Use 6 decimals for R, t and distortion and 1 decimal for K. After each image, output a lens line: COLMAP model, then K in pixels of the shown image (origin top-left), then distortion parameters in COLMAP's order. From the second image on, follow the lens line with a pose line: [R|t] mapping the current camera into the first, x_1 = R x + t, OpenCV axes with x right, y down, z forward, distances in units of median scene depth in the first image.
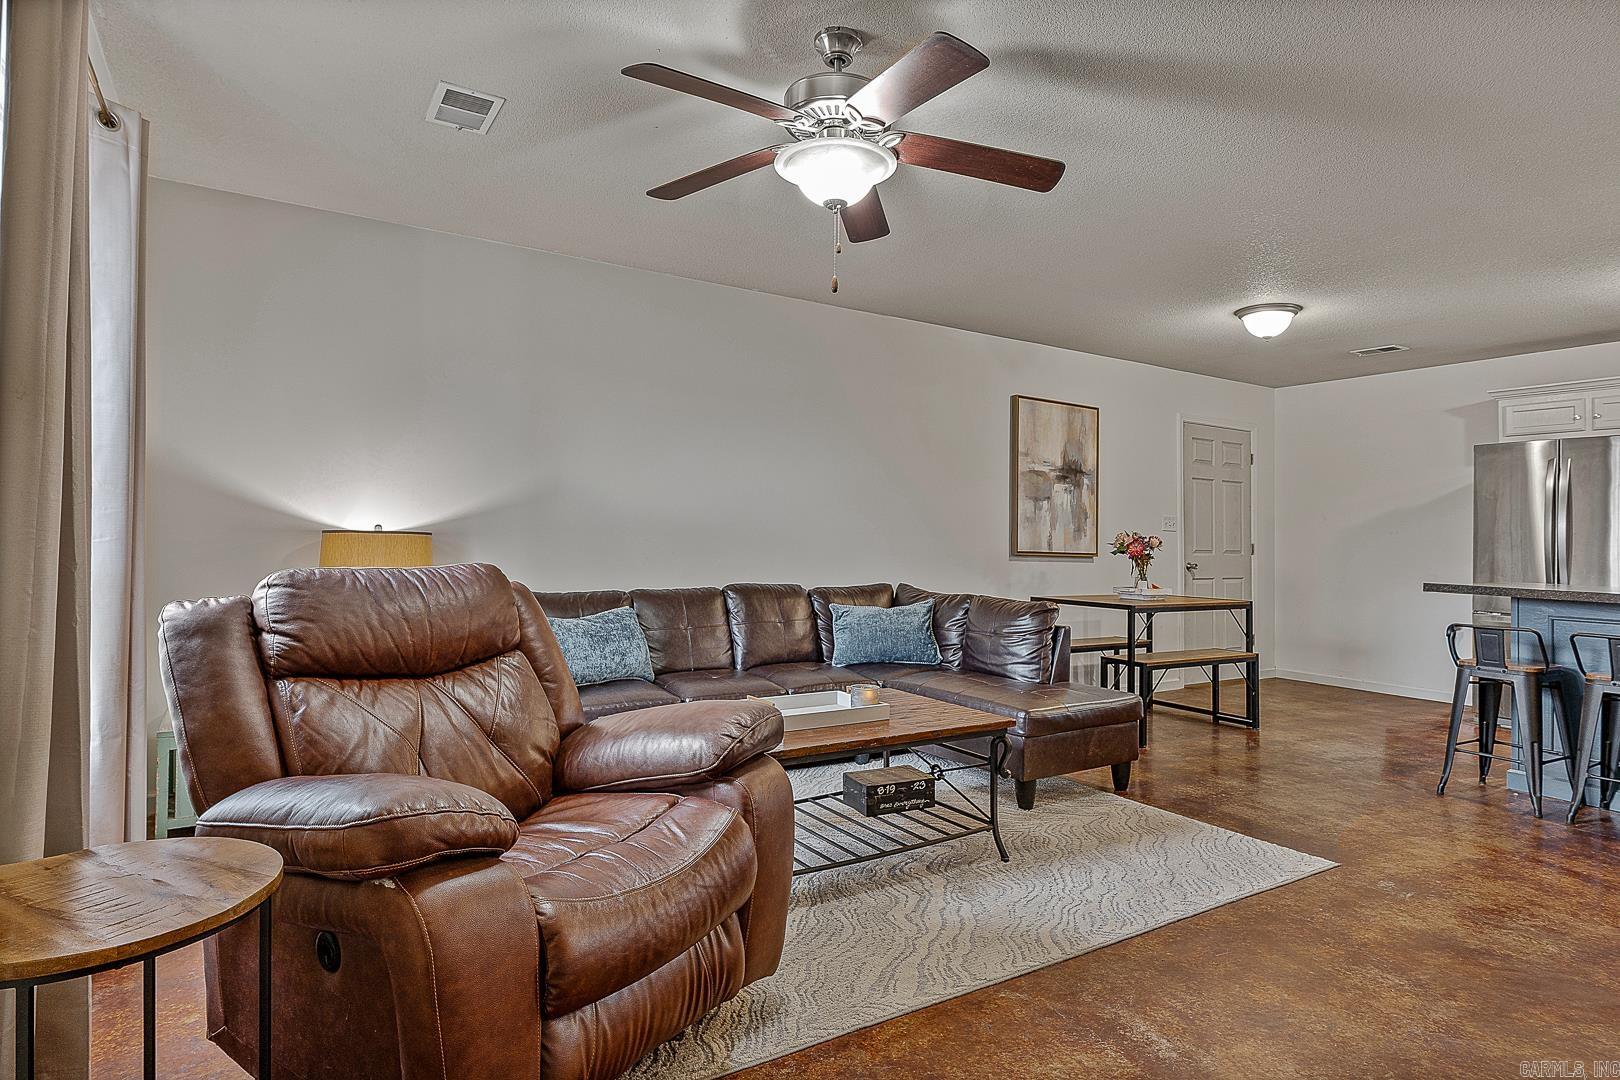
lens RADIAL K [[885.5, 0, 790.3], [0, 885.5, 522.6], [0, 0, 1]] dist [-0.007036, -0.002959]
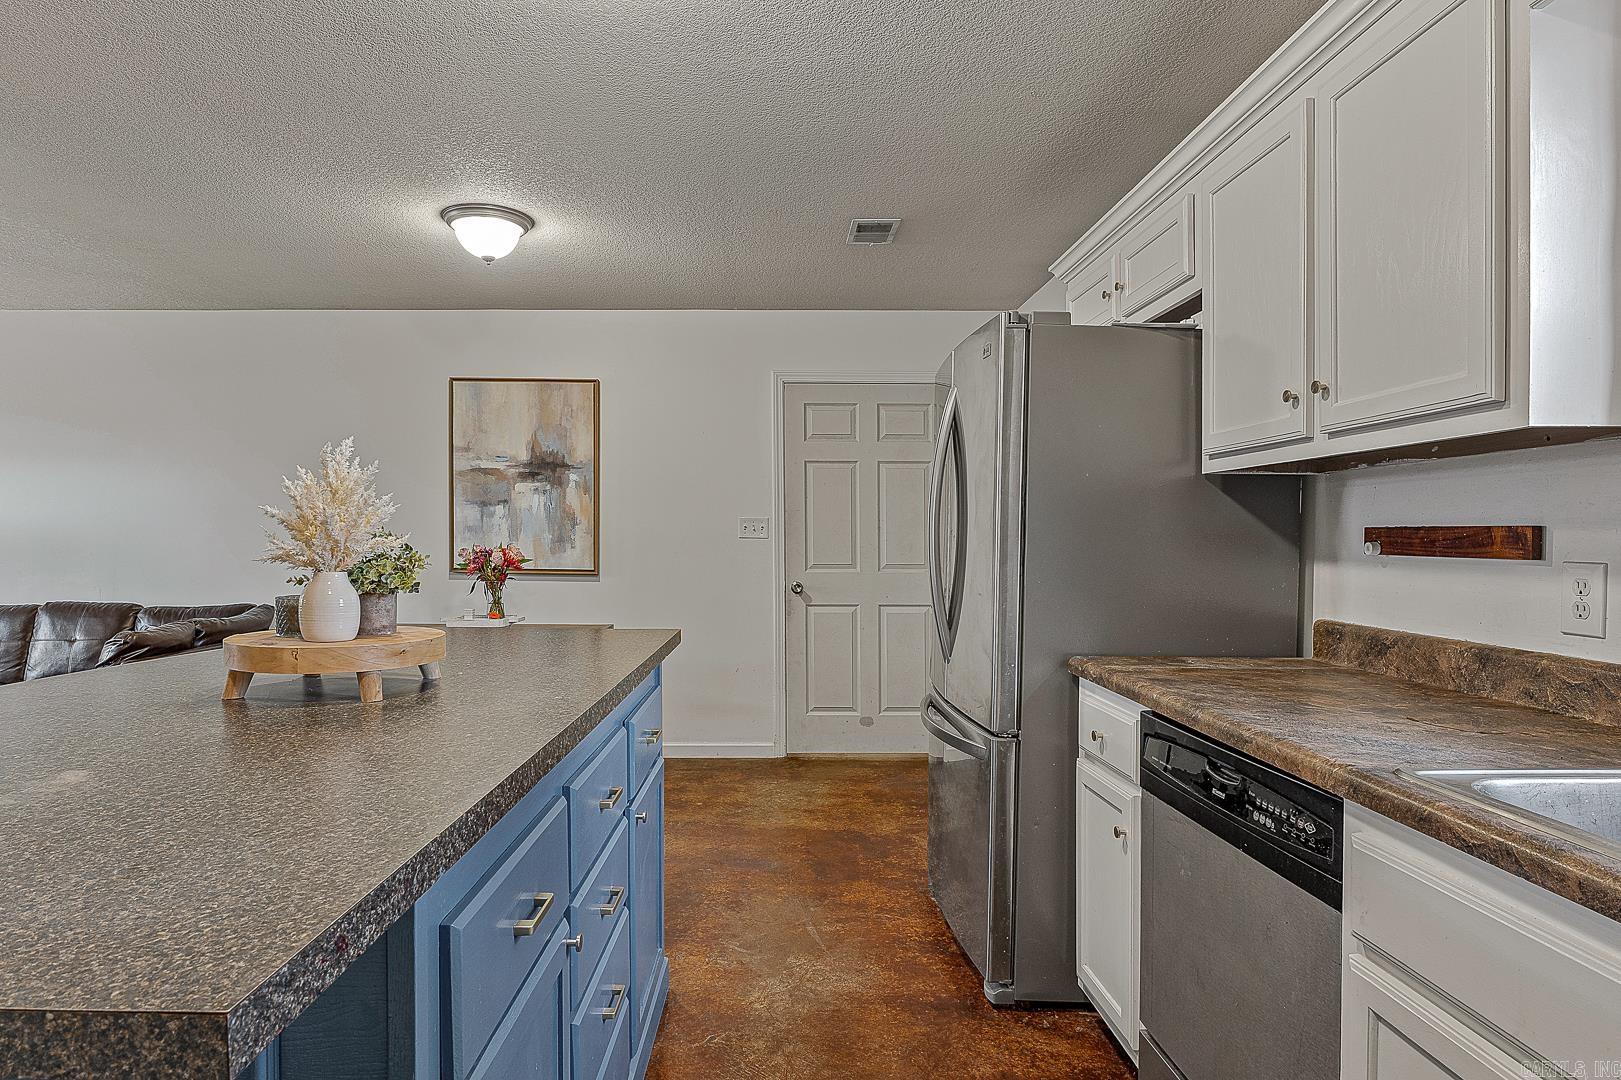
lens RADIAL K [[886.1, 0, 780.4], [0, 886.1, 562.2], [0, 0, 1]] dist [-0.007036, -0.002959]
pose [[0.848482, -0.001907, -0.529221, 1.026492], [0.022262, 0.999237, 0.032092, 0.008014], [0.528756, -0.039011, 0.847877, 0.492127]]
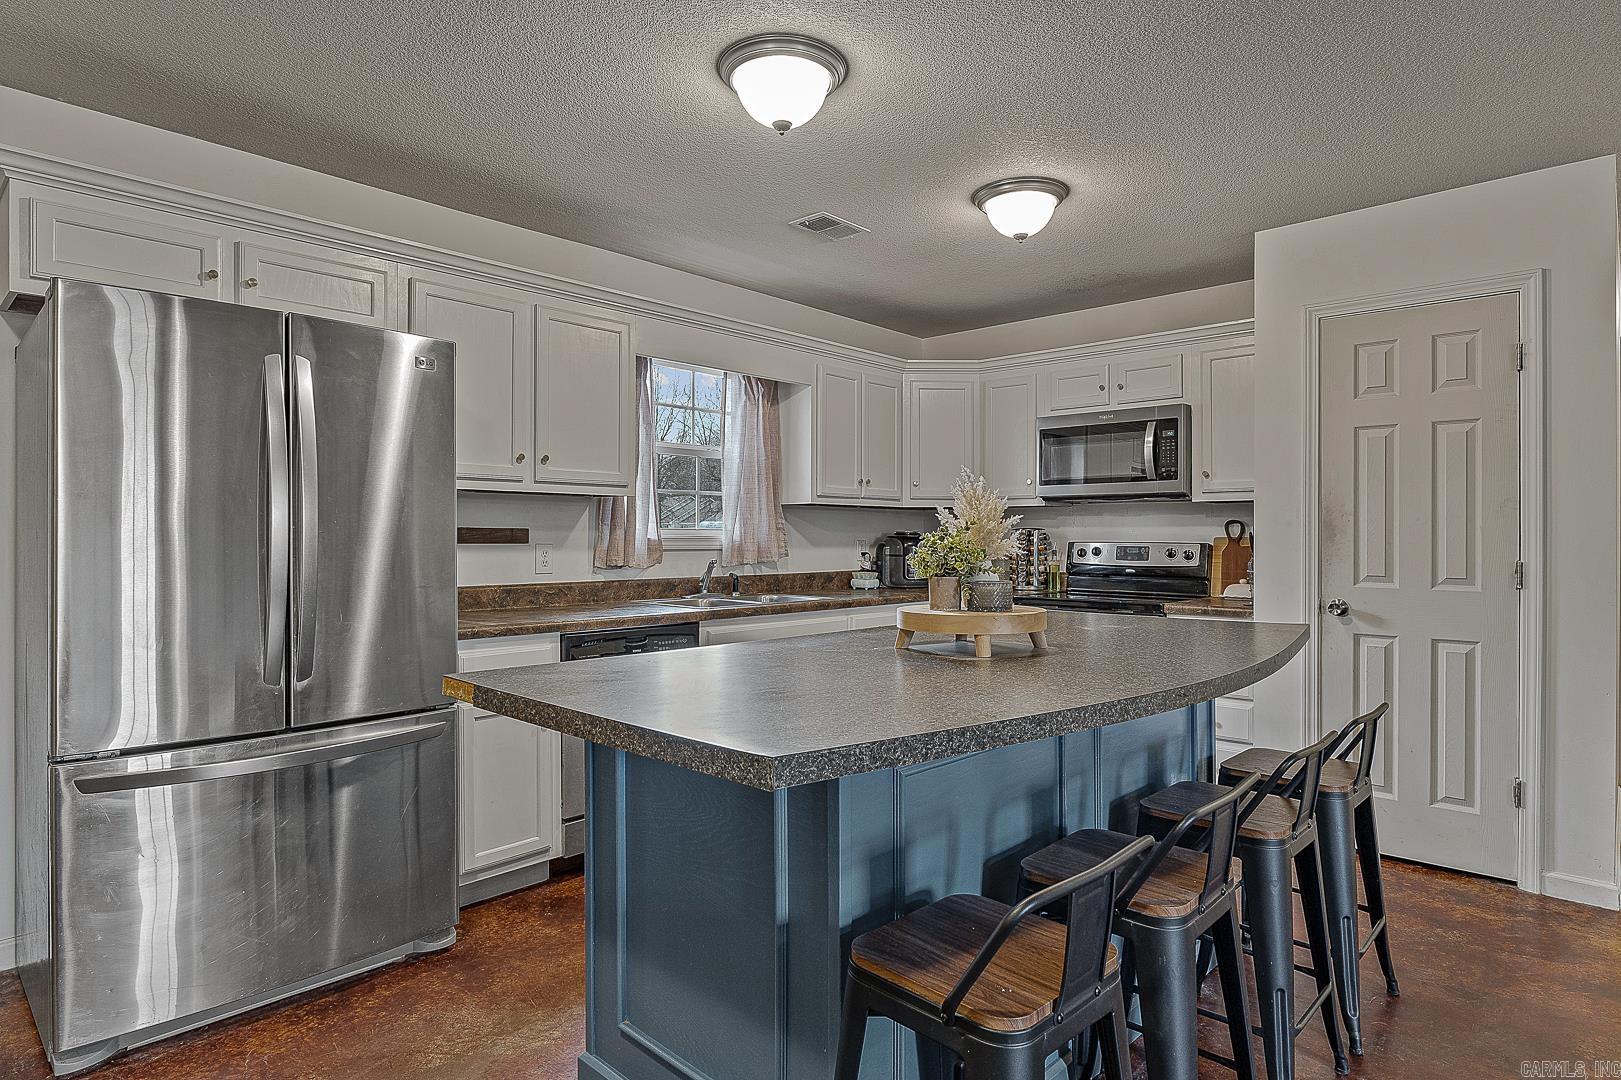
lens RADIAL K [[886.1, 0, 849.4], [0, 886.1, 529.3], [0, 0, 1]] dist [-0.007036, -0.002959]
pose [[-0.270232, -0.013777, 0.962697, 0.372008], [-0.023810, 0.999687, 0.007623, 0.000817], [-0.962501, -0.020862, -0.270476, 0.821028]]
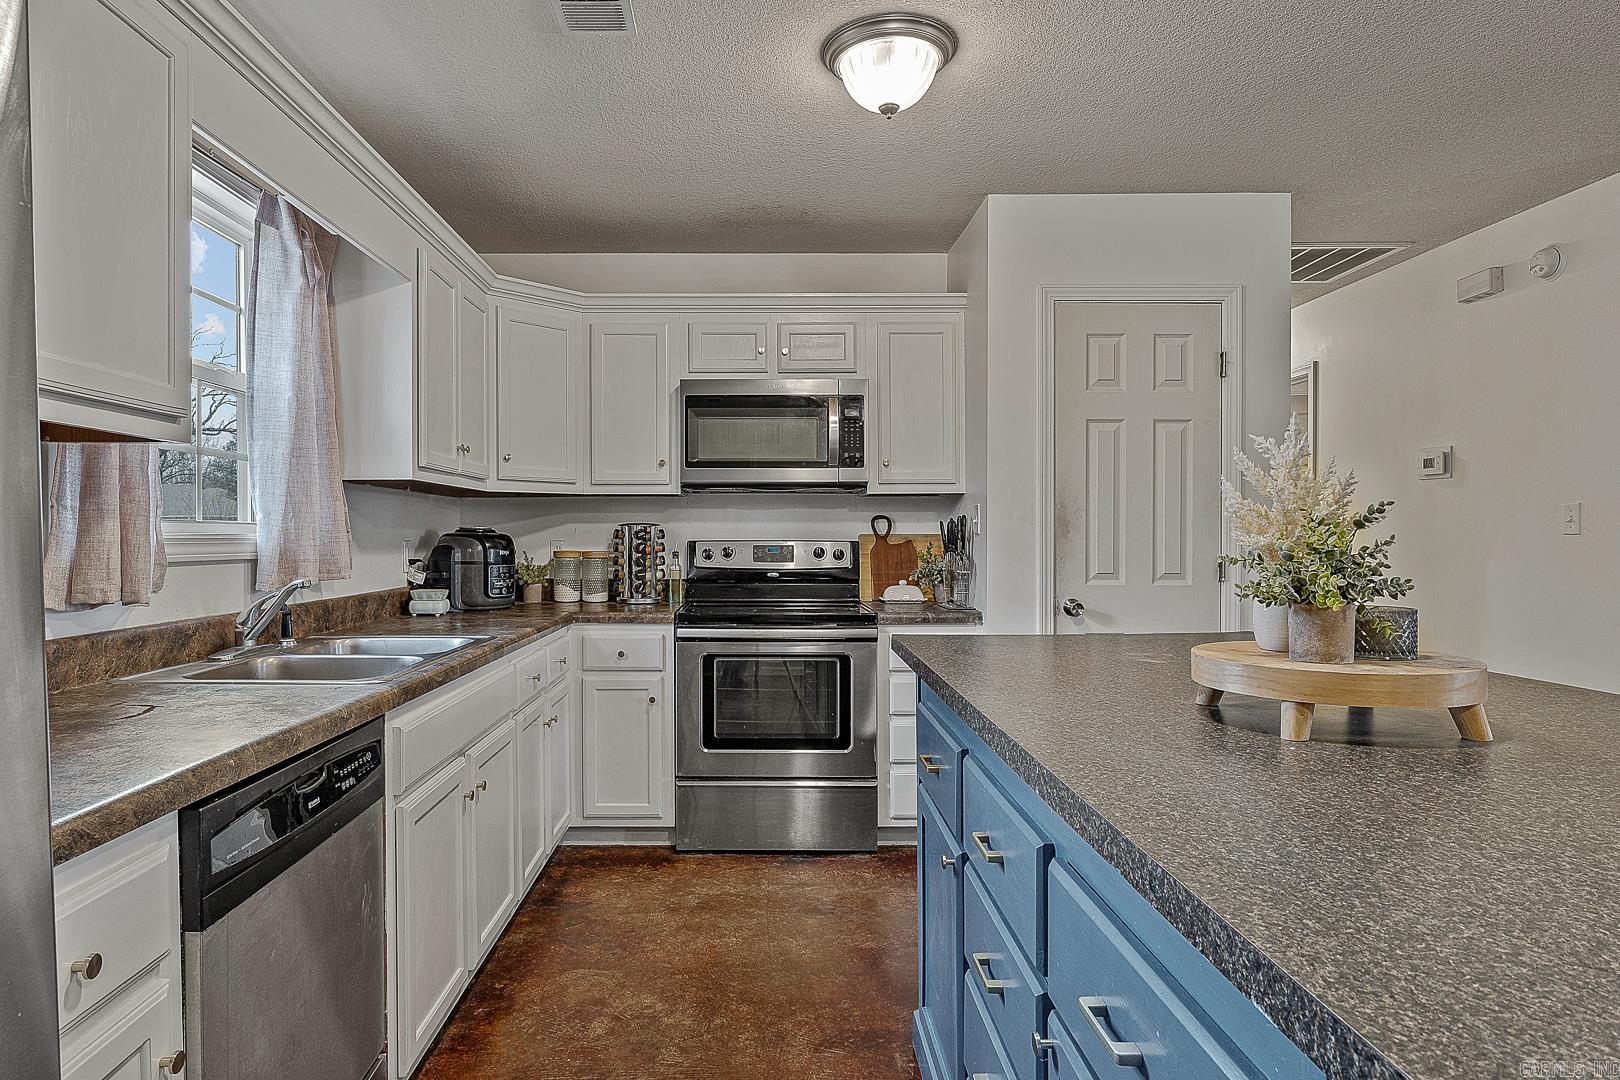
lens RADIAL K [[885.5, 0, 765.9], [0, 885.5, 541.7], [0, 0, 1]] dist [-0.007036, -0.002959]
pose [[-0.838294, -0.024508, 0.544667, 0.748100], [-0.025574, 0.999657, 0.005621, 0.010808], [-0.544618, -0.009218, -0.838634, 0.938614]]
